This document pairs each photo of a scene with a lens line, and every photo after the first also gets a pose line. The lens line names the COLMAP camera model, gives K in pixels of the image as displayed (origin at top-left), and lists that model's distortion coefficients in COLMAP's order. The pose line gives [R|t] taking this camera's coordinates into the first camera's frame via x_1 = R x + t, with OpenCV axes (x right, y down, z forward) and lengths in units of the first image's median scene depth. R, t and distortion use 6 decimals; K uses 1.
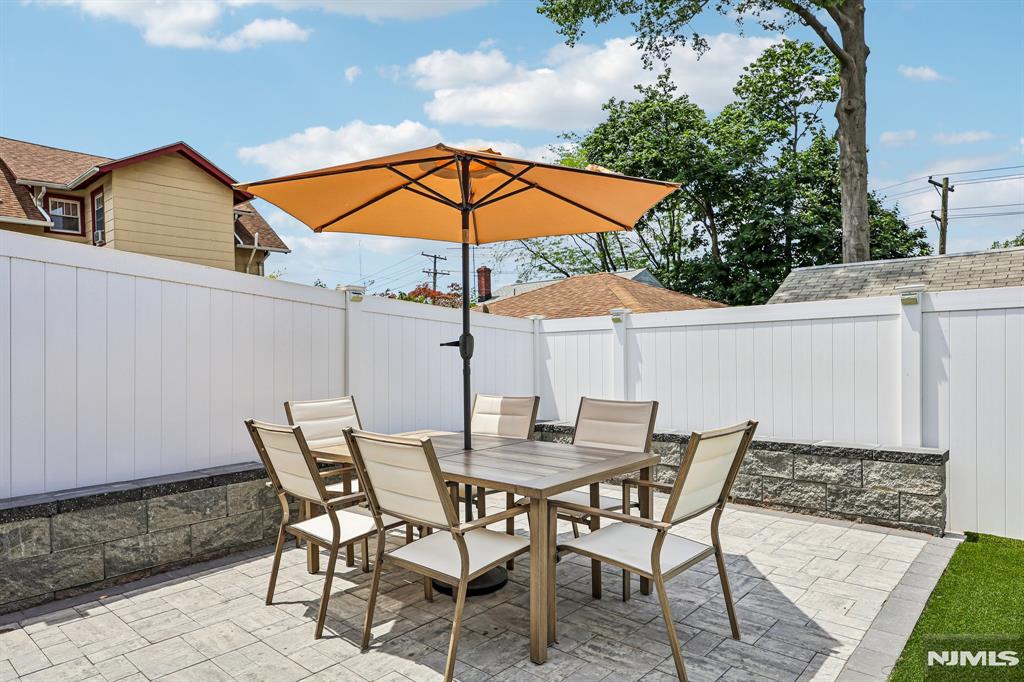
lens RADIAL K [[632.7, 0, 512.0], [0, 632.7, 341.0], [0, 0, 1]] dist [0.001158, 0.000685]
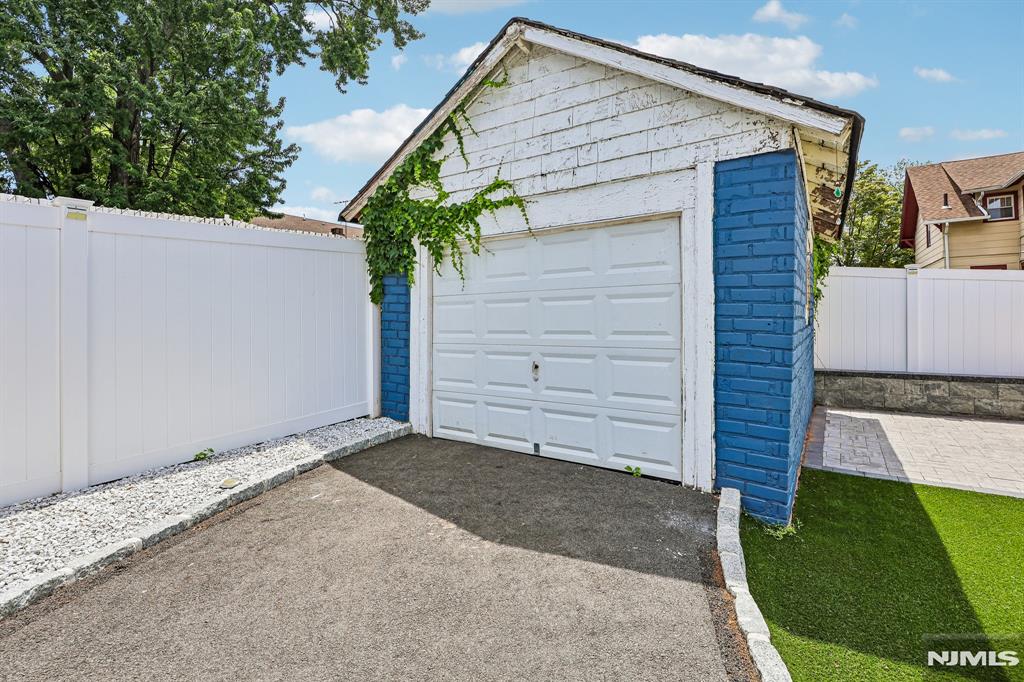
lens RADIAL K [[461.1, 0, 510.2], [0, 461.1, 317.3], [0, 0, 1]] dist [0.000936, 0.000017]
pose [[0.114263, 0.023630, -0.993169, 0.190197], [0.031032, 0.999144, 0.027343, -0.018418], [0.992966, -0.033944, 0.113432, -0.199996]]
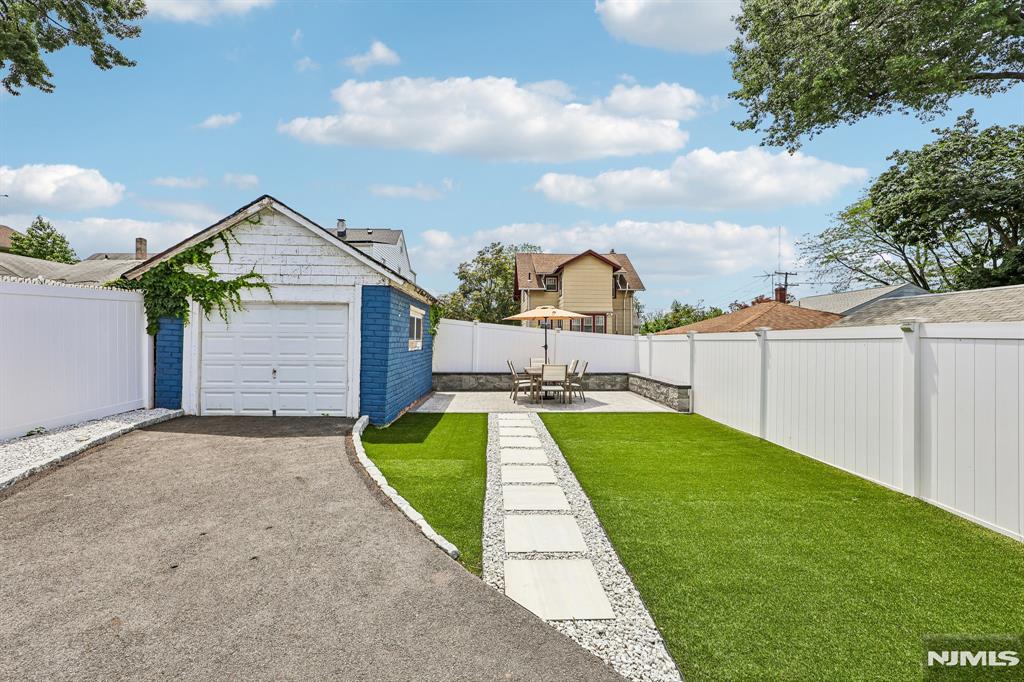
lens RADIAL K [[413.1, 0, 512.0], [0, 413.1, 341.0], [0, 0, 1]] dist [0.001100, 0.000195]
pose [[0.680915, 0.040288, -0.731253, 0.434813], [-0.013280, 0.999001, 0.042674, -0.038533], [0.732242, -0.019346, 0.680770, -0.271941]]
